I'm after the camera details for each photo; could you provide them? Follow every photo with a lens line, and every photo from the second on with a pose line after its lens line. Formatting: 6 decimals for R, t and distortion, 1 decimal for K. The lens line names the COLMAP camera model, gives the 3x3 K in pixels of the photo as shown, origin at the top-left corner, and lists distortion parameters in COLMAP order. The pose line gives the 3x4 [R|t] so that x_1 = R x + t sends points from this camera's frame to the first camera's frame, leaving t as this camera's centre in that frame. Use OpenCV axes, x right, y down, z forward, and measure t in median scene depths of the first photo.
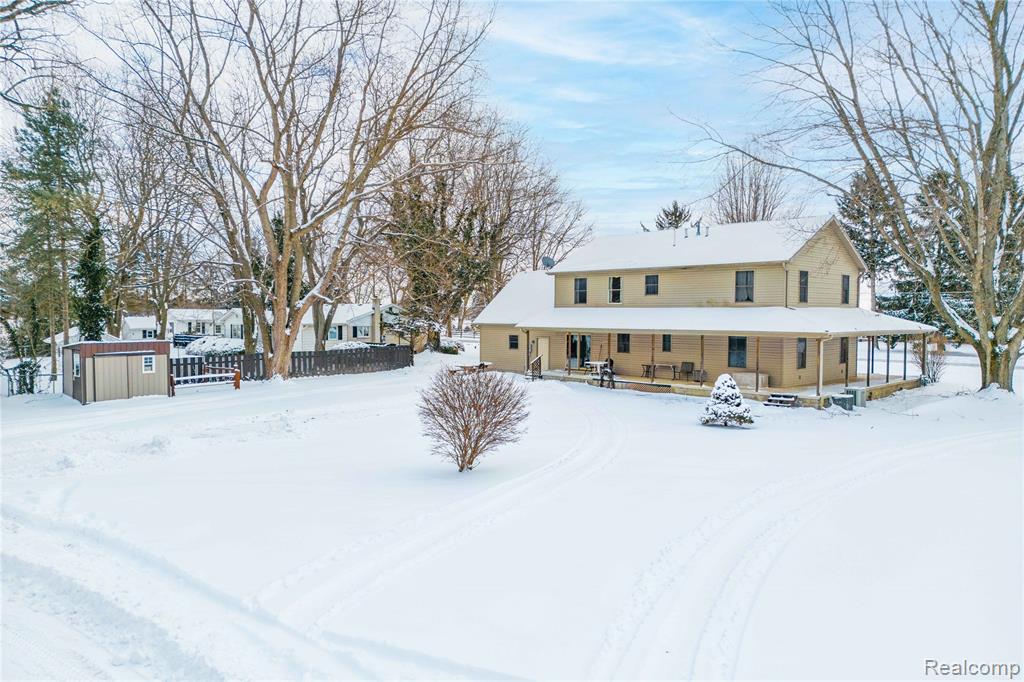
lens RADIAL K [[740.0, 0, 485.5], [0, 740.0, 346.7], [0, 0, 1]] dist [0.075212, -0.124102]
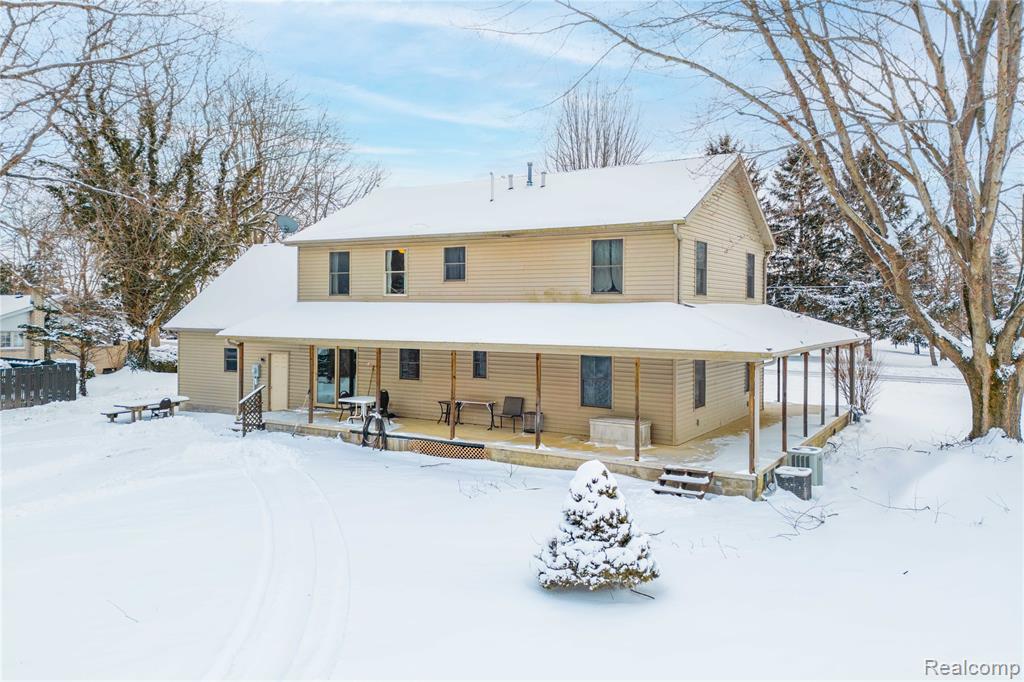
lens RADIAL K [[806.3, 0, 512.0], [0, 806.3, 341.0], [0, 0, 1]] dist [0.009290, -0.001373]
pose [[0.968055, -0.007041, 0.250638, 0.114925], [0.008553, 0.999951, -0.004943, -0.020085], [-0.250591, 0.006929, 0.968068, 0.398770]]
